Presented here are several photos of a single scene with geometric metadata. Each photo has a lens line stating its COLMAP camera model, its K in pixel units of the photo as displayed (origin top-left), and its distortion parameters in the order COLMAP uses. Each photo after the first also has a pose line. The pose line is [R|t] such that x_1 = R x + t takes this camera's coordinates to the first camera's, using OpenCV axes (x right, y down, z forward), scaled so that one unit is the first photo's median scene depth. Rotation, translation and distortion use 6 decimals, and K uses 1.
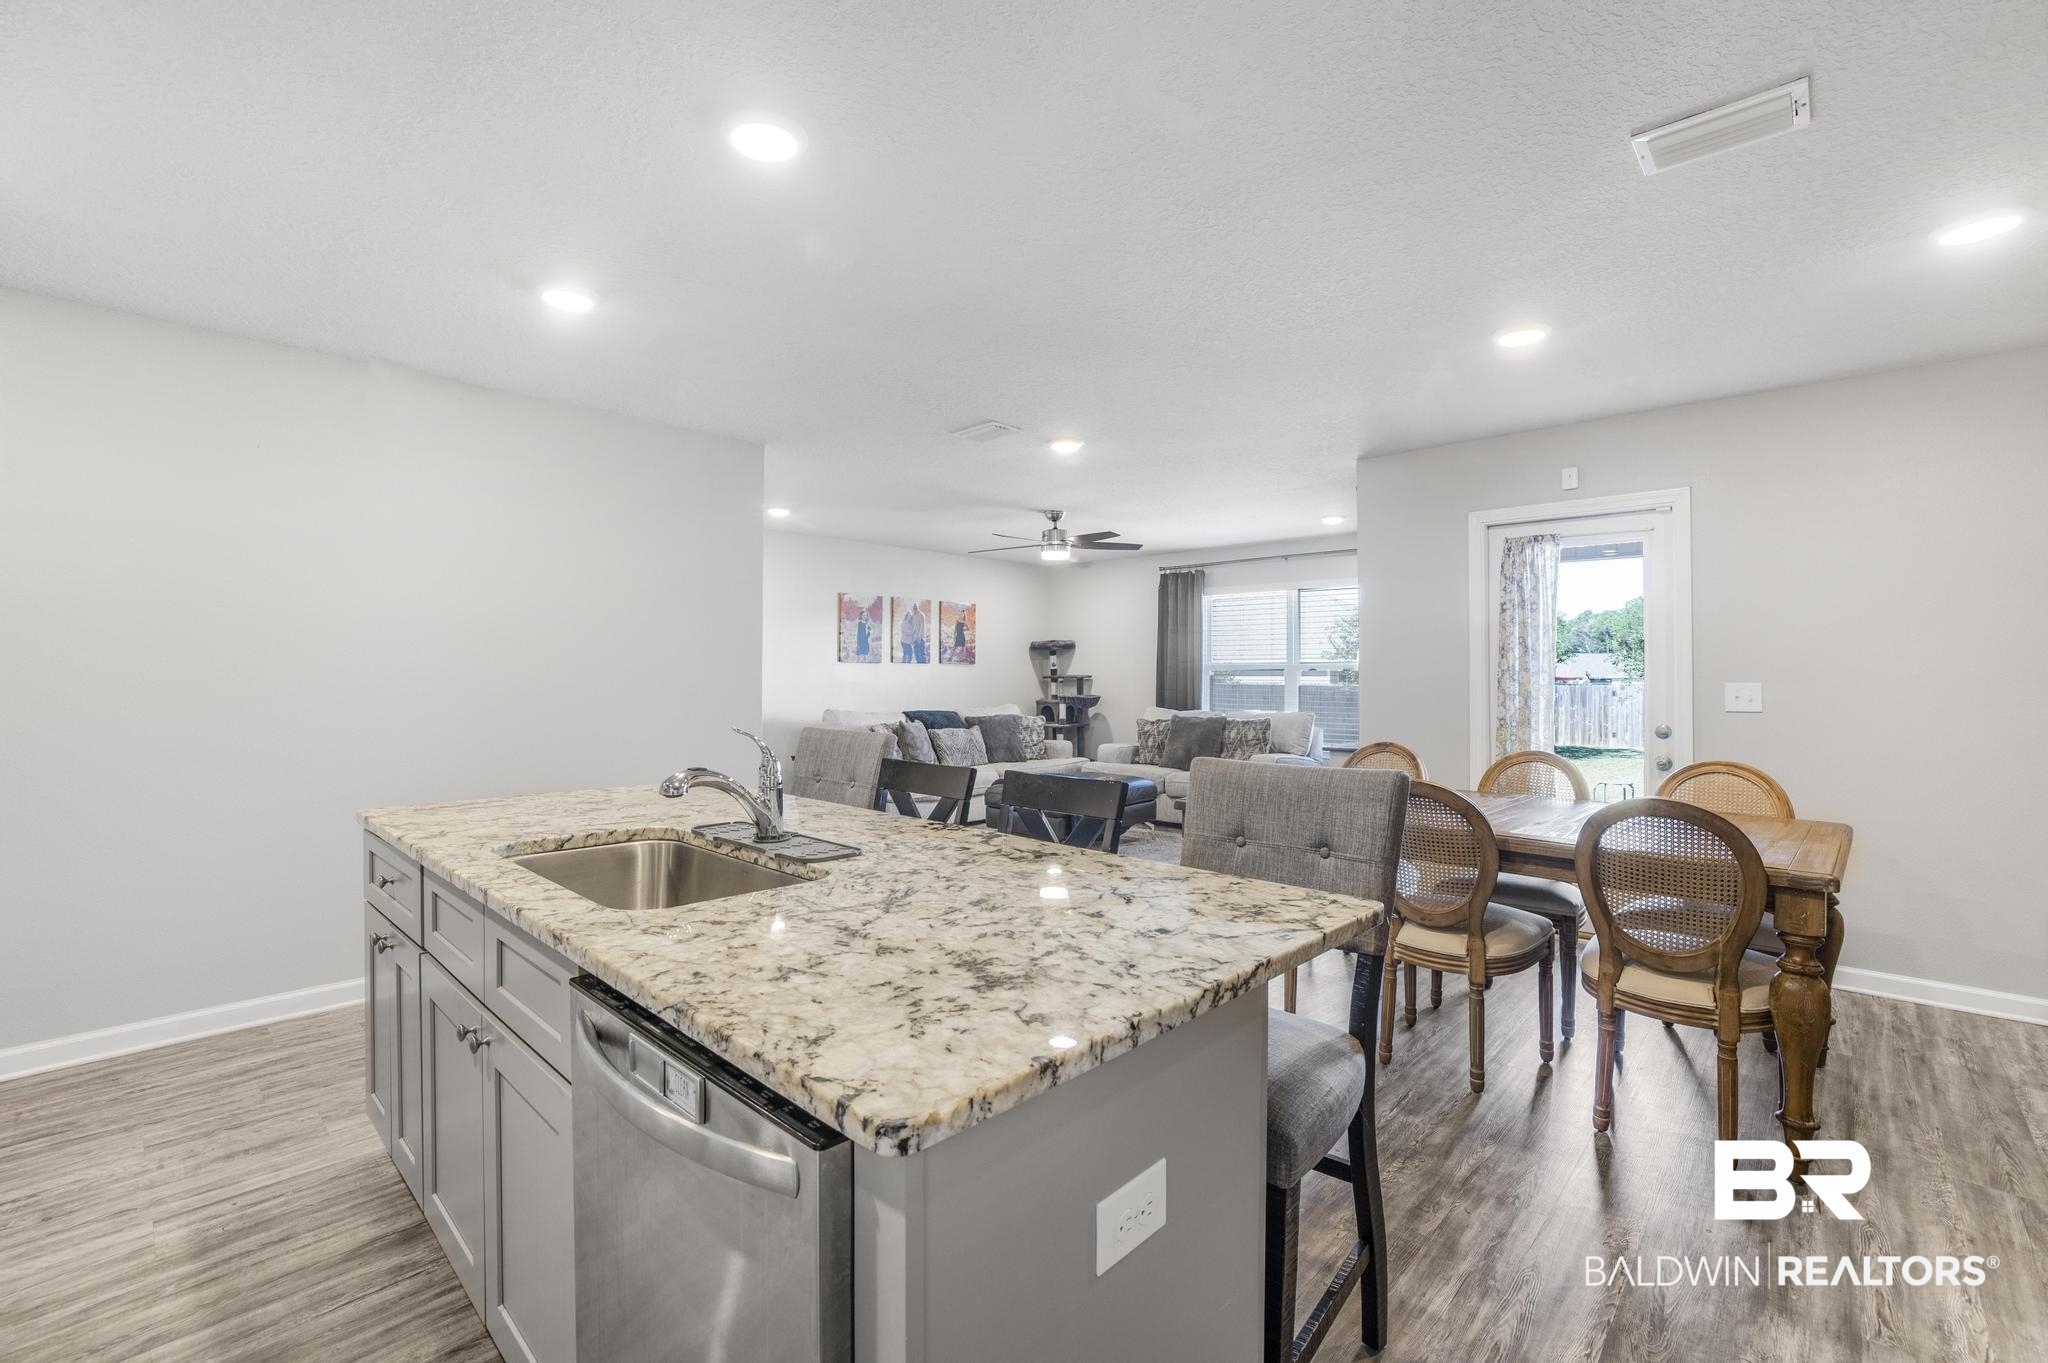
lens RADIAL K [[898.6, 0, 1021.0], [0, 898.6, 673.2], [0, 0, 1]] dist [-0.042763, 0.017722]
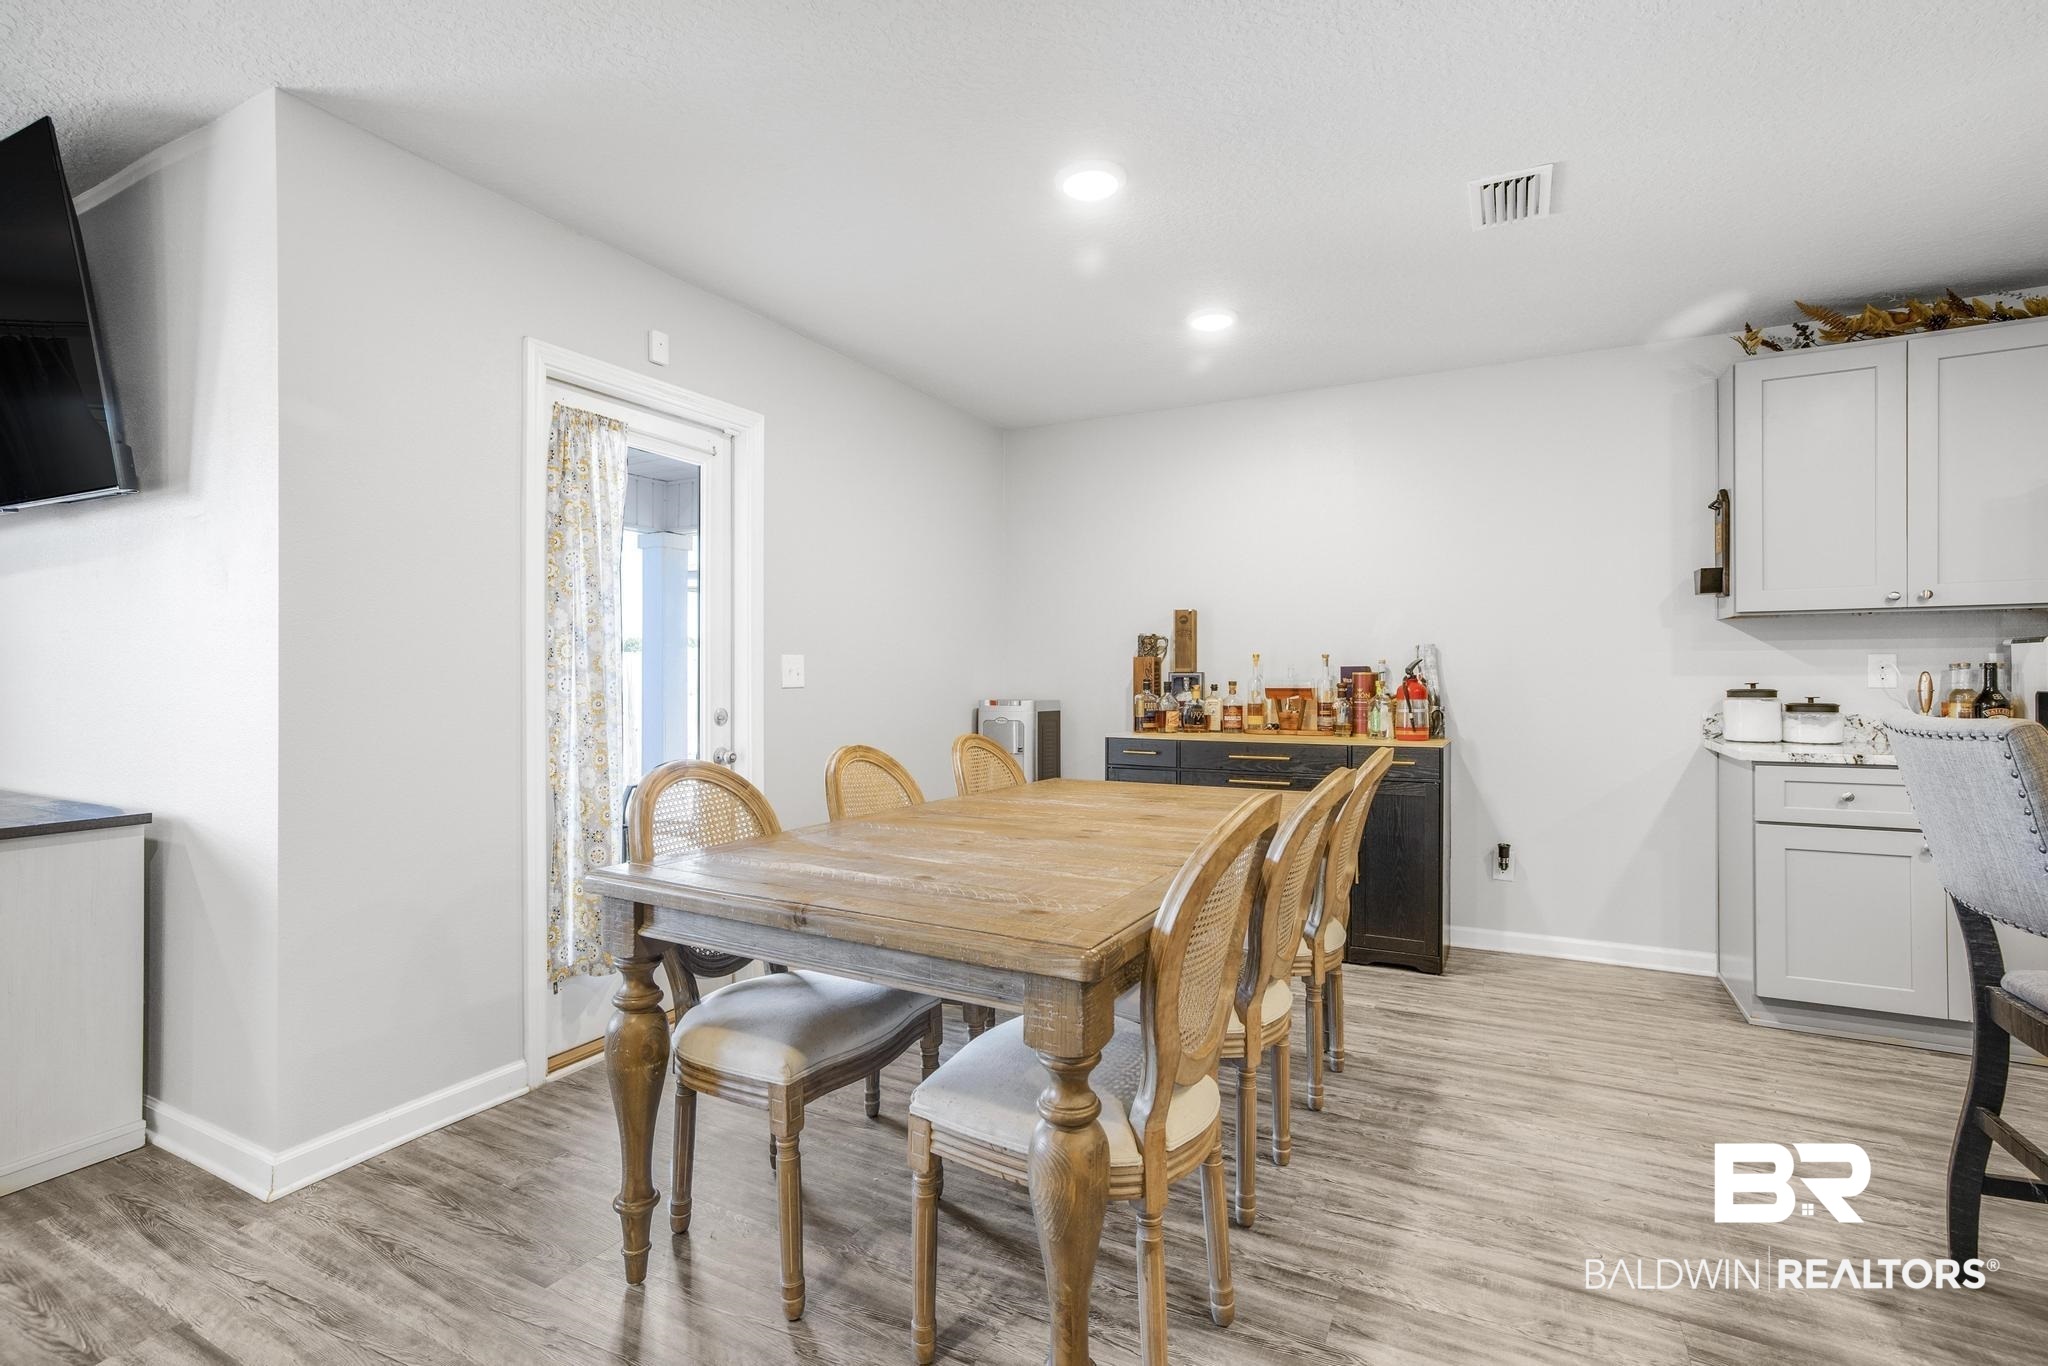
lens RADIAL K [[939.6, 0, 1020.4], [0, 939.6, 673.6], [0, 0, 1]] dist [-0.031048, 0.020016]
pose [[-0.267178, 0.004646, 0.963636, -0.066671], [-0.001350, 0.999986, -0.005195, 0.014951], [-0.963646, -0.002689, -0.267168, 0.454410]]
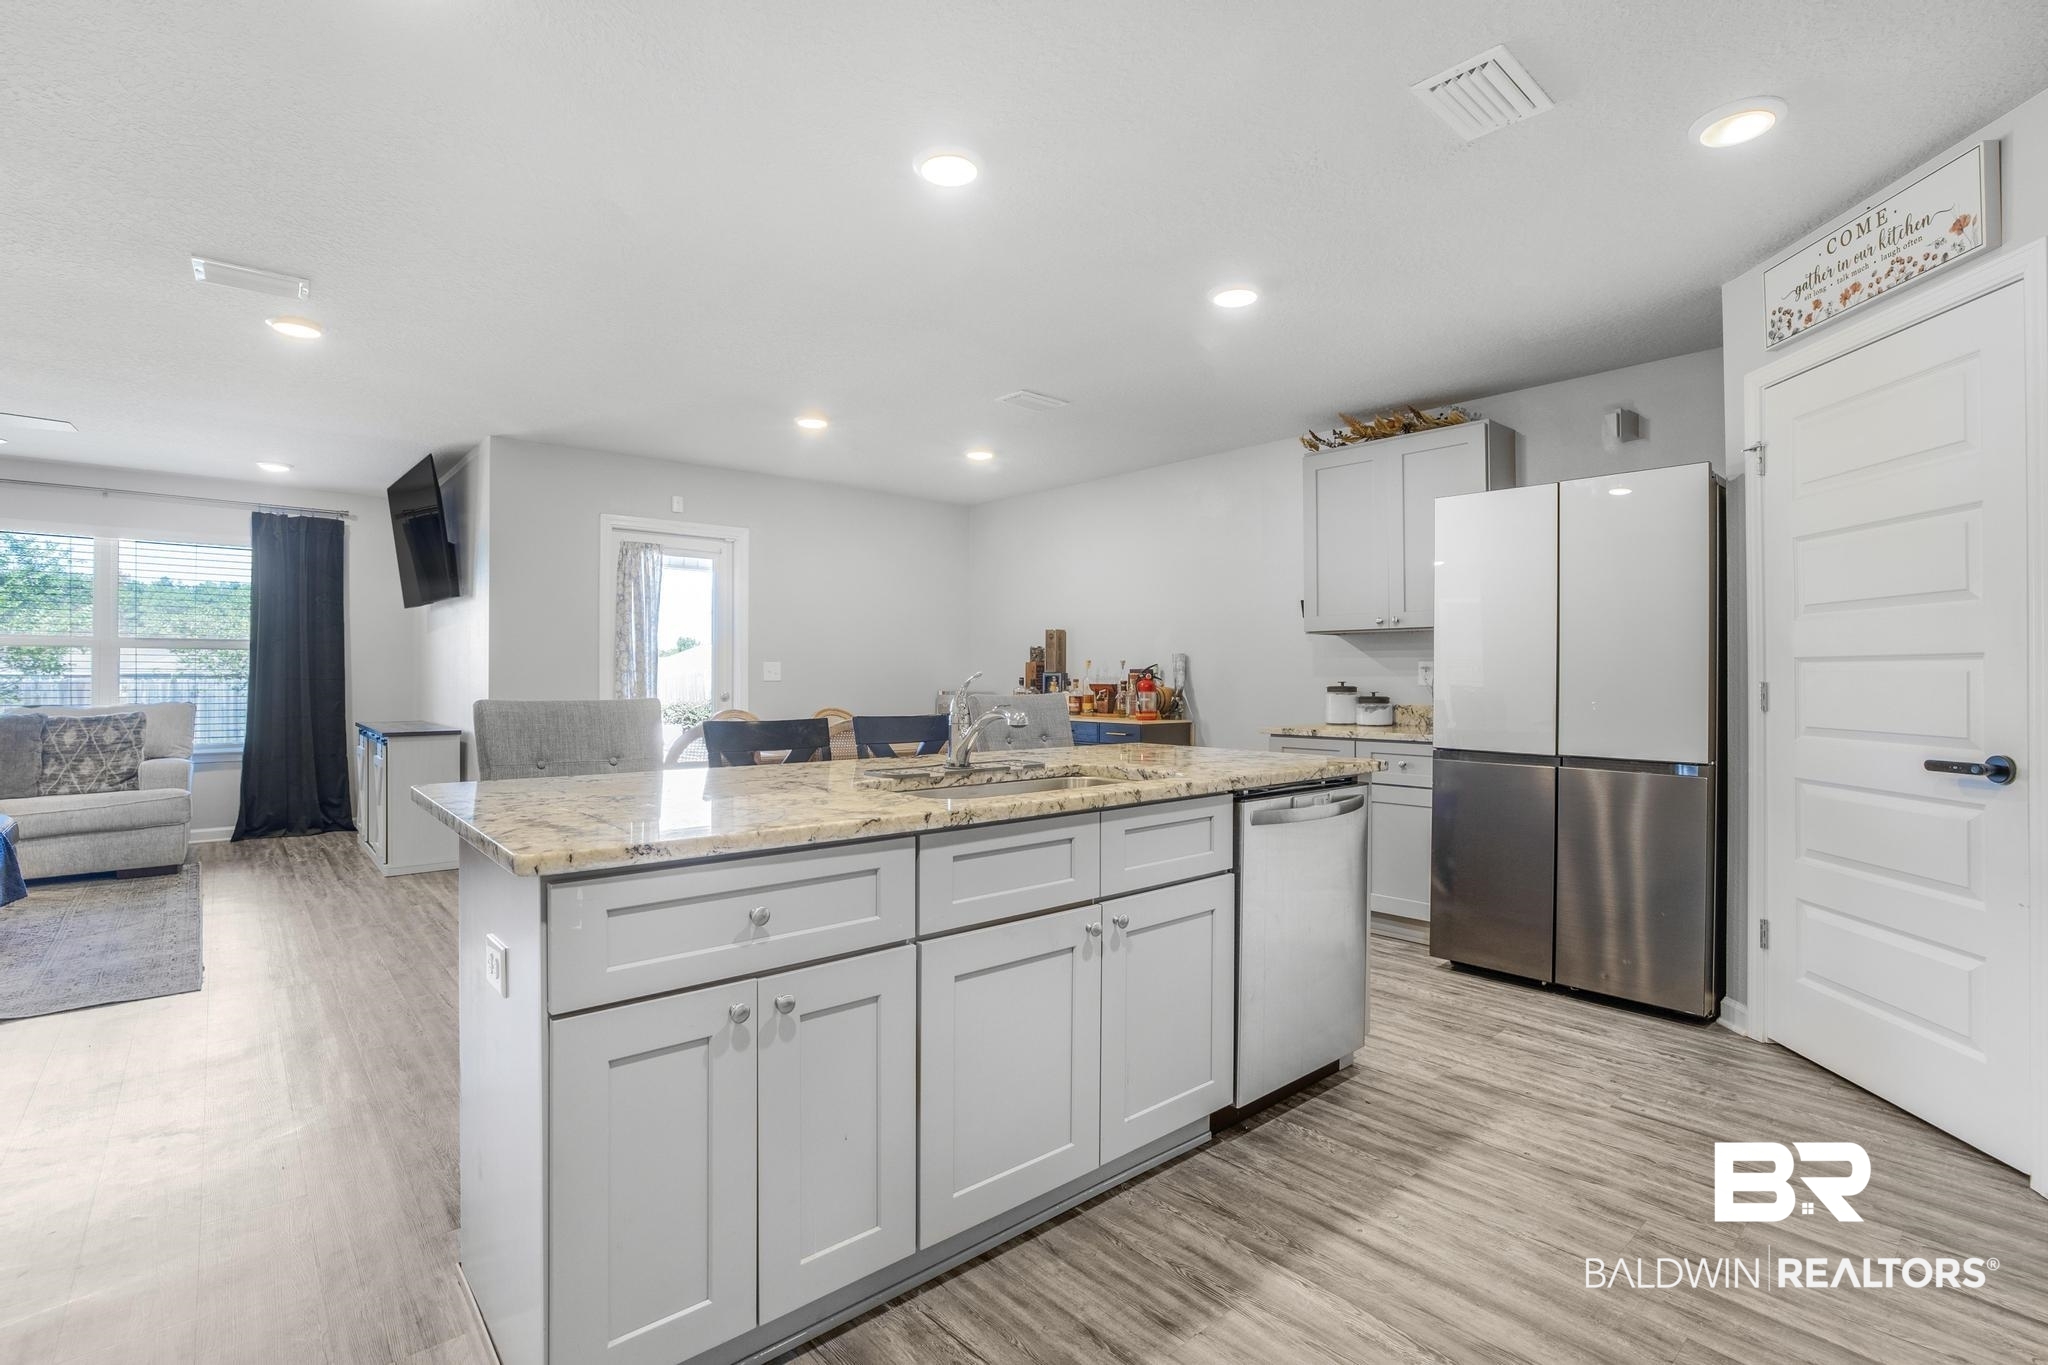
lens RADIAL K [[933.9, 0, 1026.1], [0, 933.9, 674.5], [0, 0, 1]] dist [-0.060398, 0.020982]
pose [[0.089018, 0.002443, 0.996027, -0.335847], [-0.005343, 0.999984, -0.001976, 0.014305], [-0.996016, -0.005146, 0.089029, 0.181613]]
